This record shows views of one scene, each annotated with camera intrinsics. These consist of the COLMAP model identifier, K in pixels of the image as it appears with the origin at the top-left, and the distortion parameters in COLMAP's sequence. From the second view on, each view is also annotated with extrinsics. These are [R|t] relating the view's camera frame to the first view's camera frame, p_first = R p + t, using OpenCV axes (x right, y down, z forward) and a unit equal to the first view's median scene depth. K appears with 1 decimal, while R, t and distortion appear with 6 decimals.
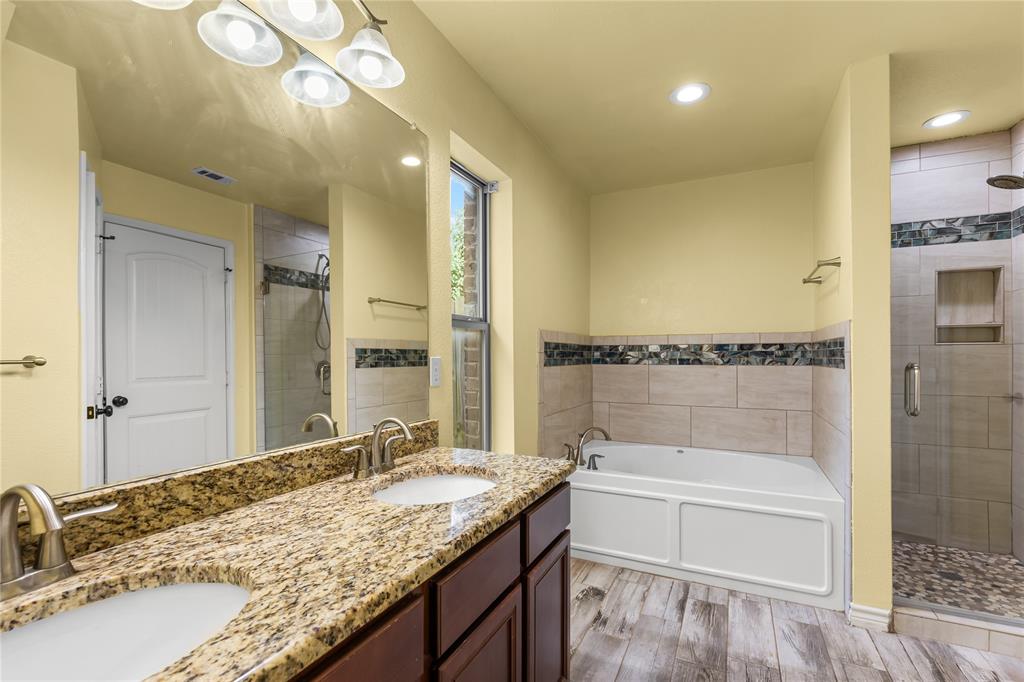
lens RADIAL K [[476.8, 0, 514.7], [0, 476.8, 357.0], [0, 0, 1]] dist [0.008073, -0.000228]
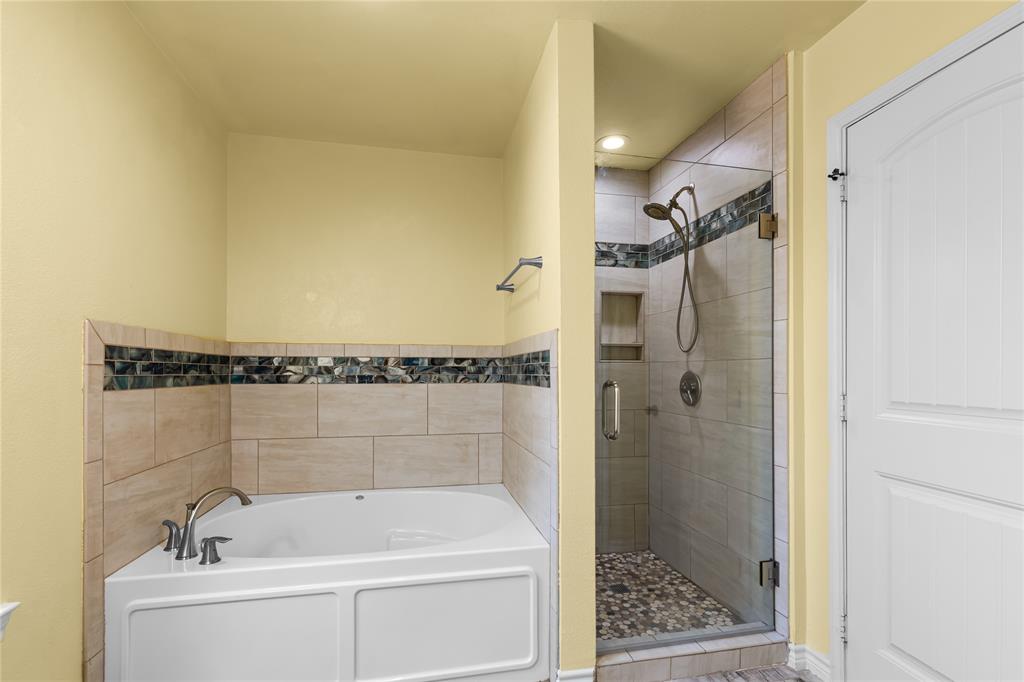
lens RADIAL K [[470.1, 0, 497.9], [0, 470.1, 371.3], [0, 0, 1]] dist [0.002813, -0.000002]
pose [[0.822141, 0.003716, 0.569272, 0.104995], [-0.000846, 0.999986, -0.005306, 0.000703], [-0.569283, 0.003880, 0.822132, 0.269708]]
